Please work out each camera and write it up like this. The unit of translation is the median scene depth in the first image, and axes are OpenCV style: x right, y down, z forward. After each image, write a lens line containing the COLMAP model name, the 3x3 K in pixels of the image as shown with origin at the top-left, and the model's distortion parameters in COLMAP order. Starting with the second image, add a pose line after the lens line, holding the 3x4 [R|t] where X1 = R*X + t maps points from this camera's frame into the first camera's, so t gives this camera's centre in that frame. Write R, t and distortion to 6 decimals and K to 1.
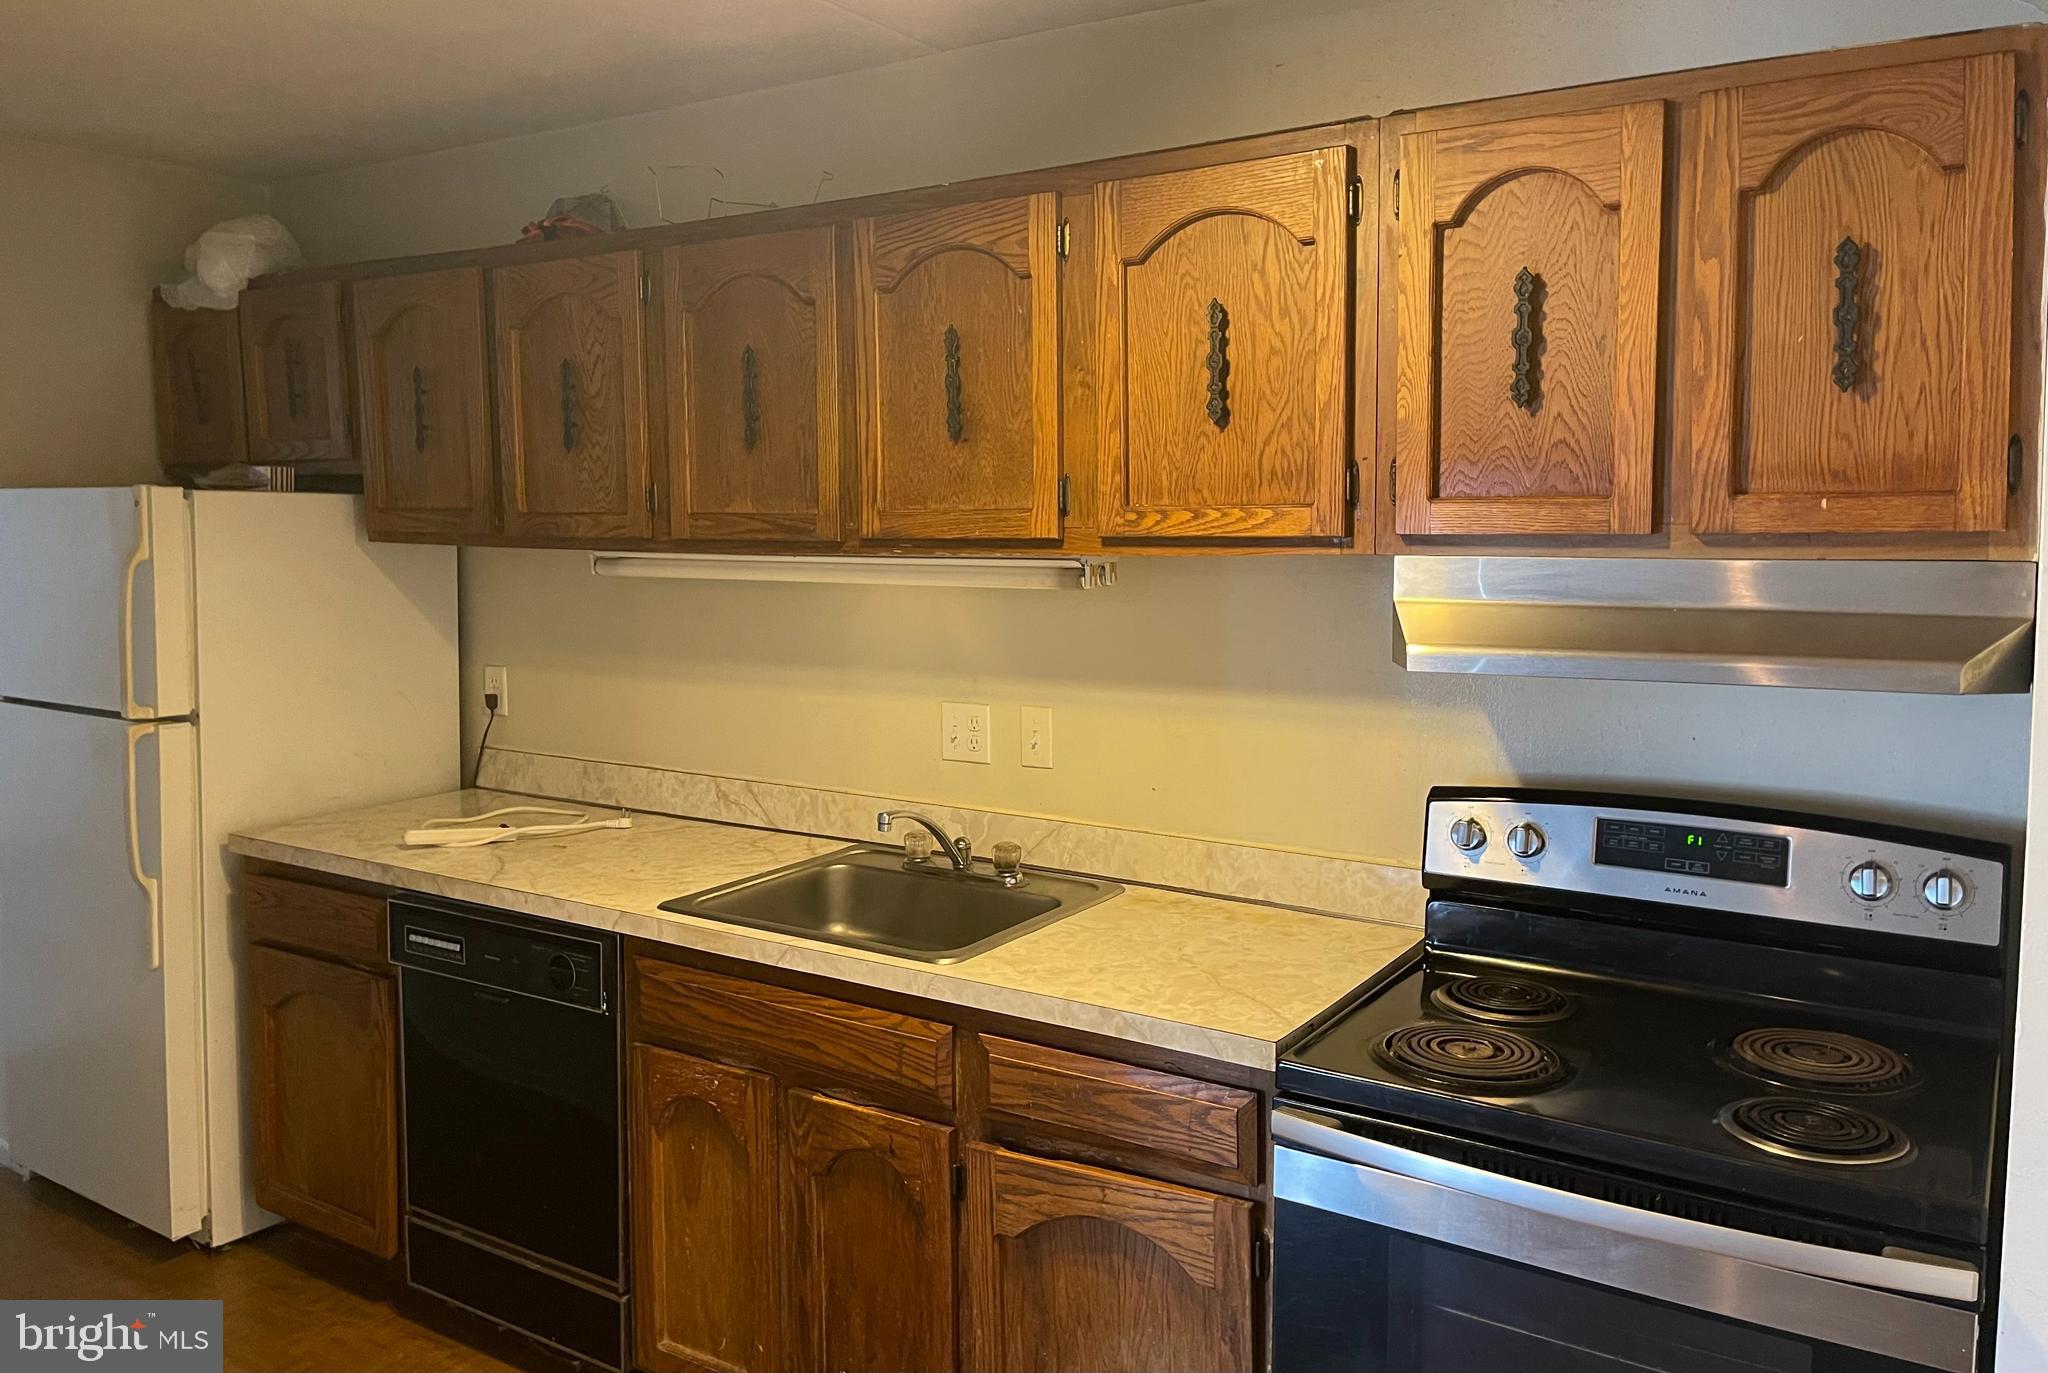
lens RADIAL K [[1555.6, 0, 1027.1], [0, 1555.6, 629.0], [0, 0, 1]] dist [0.055842, -0.057159]
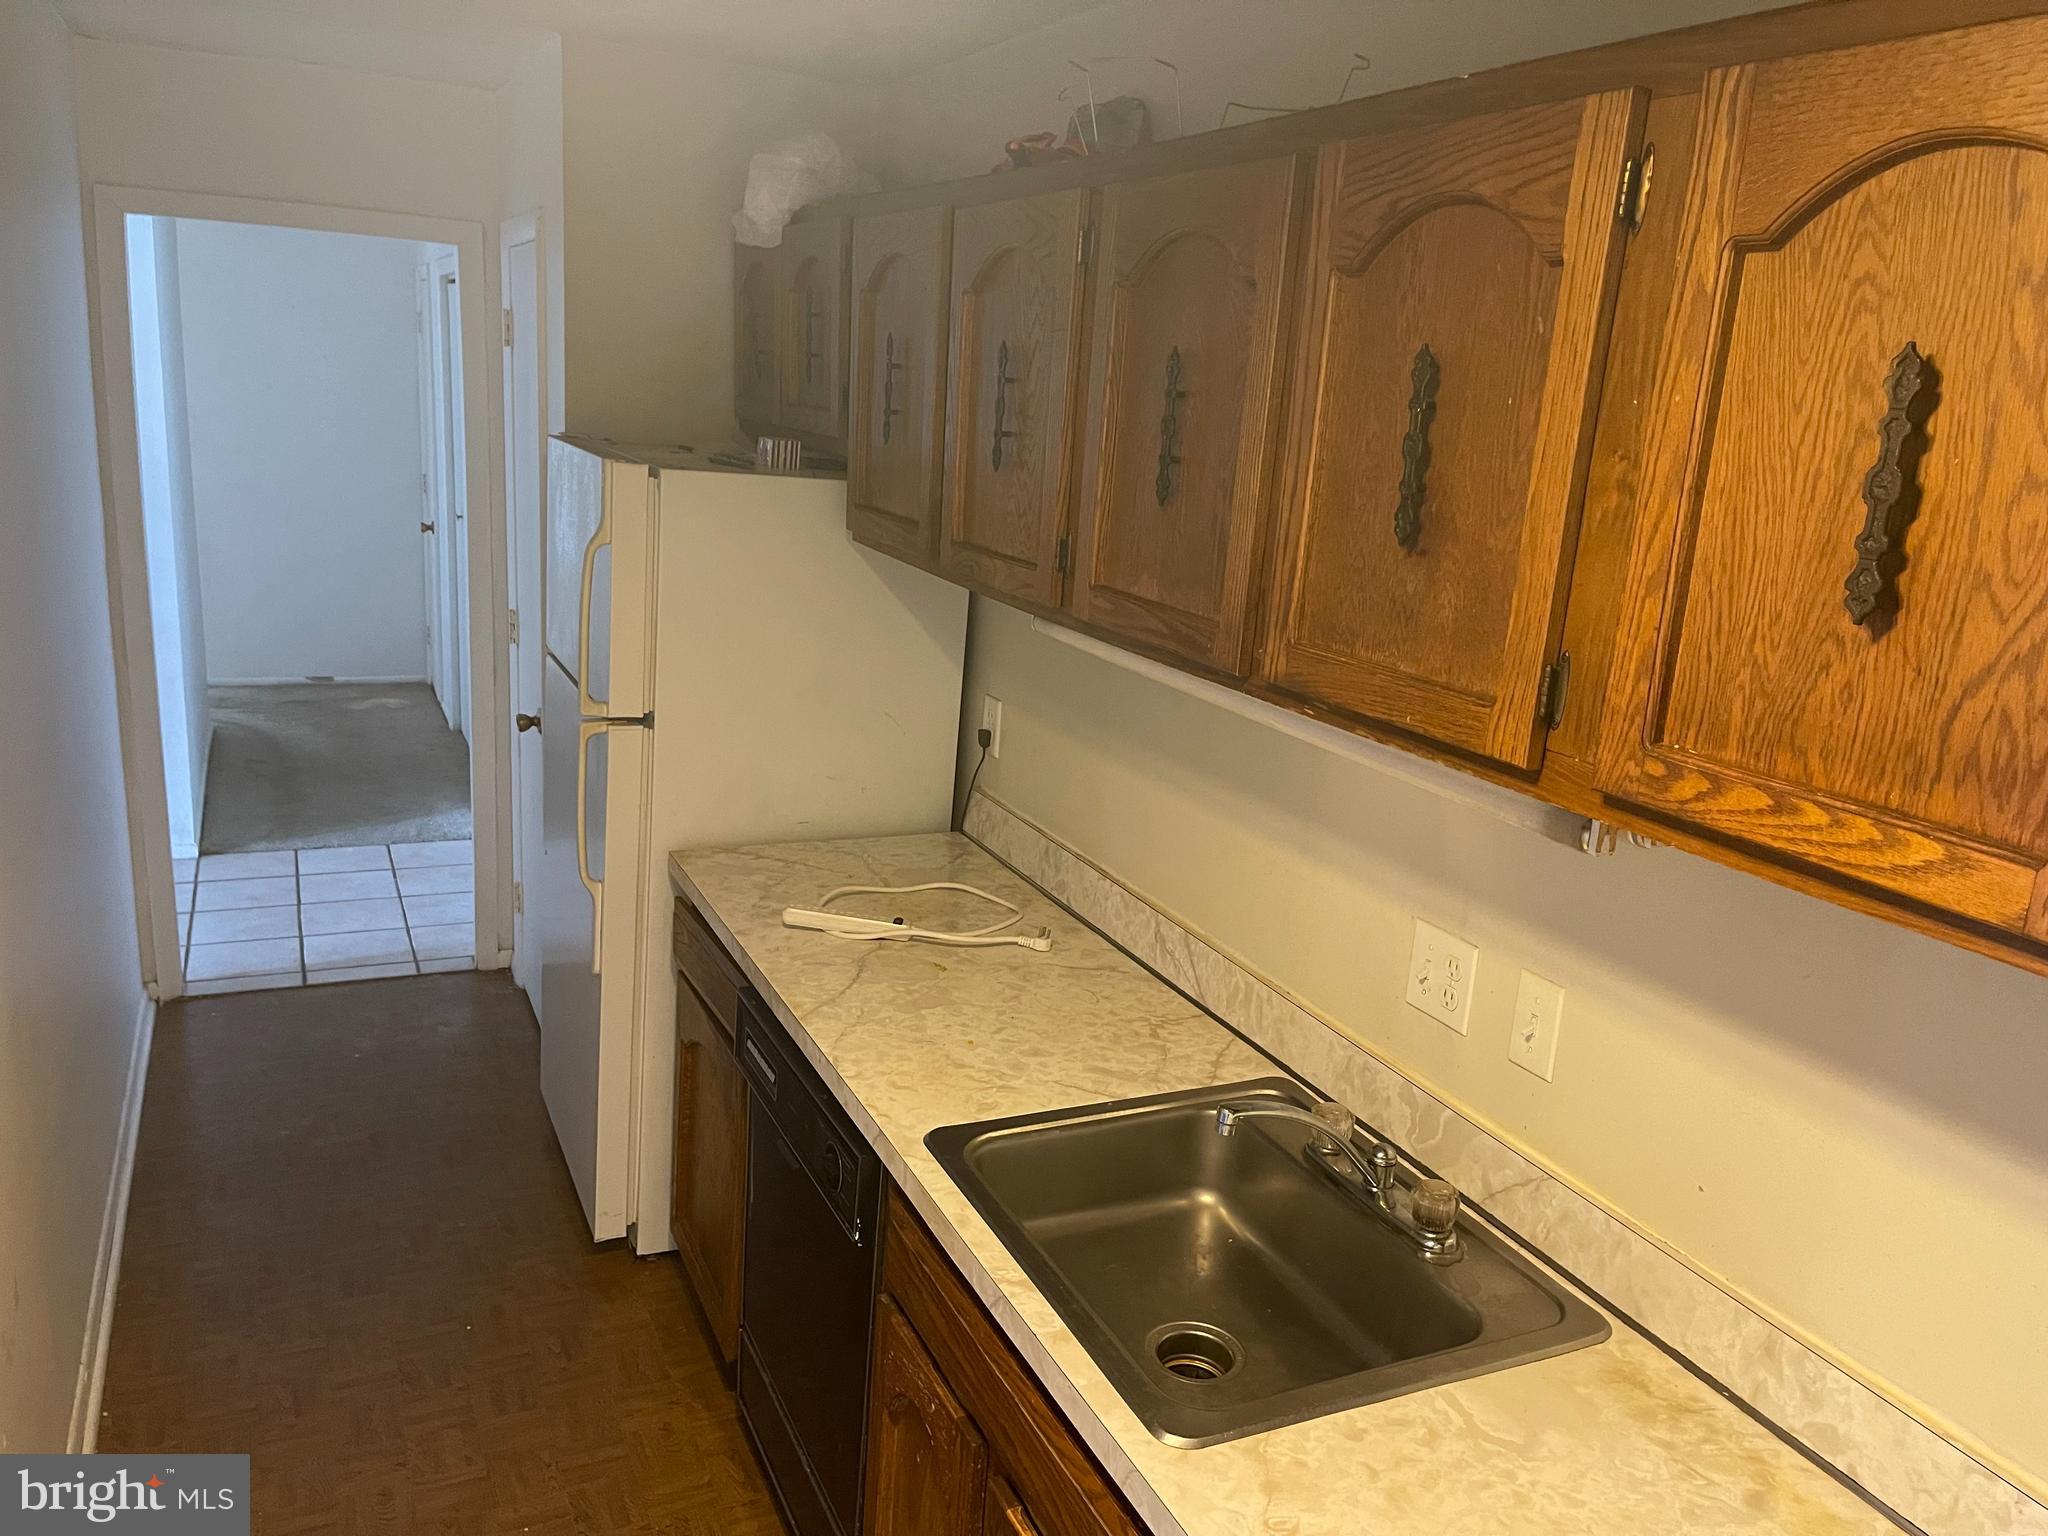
lens RADIAL K [[1542.8, 0, 1027.9], [0, 1542.8, 779.6], [0, 0, 1]] dist [0.043253, -0.055249]
pose [[0.848528, 0.194717, -0.492021, 0.142408], [-0.115897, 0.975645, 0.186238, -0.138914], [0.516302, -0.101004, 0.850430, 0.469883]]
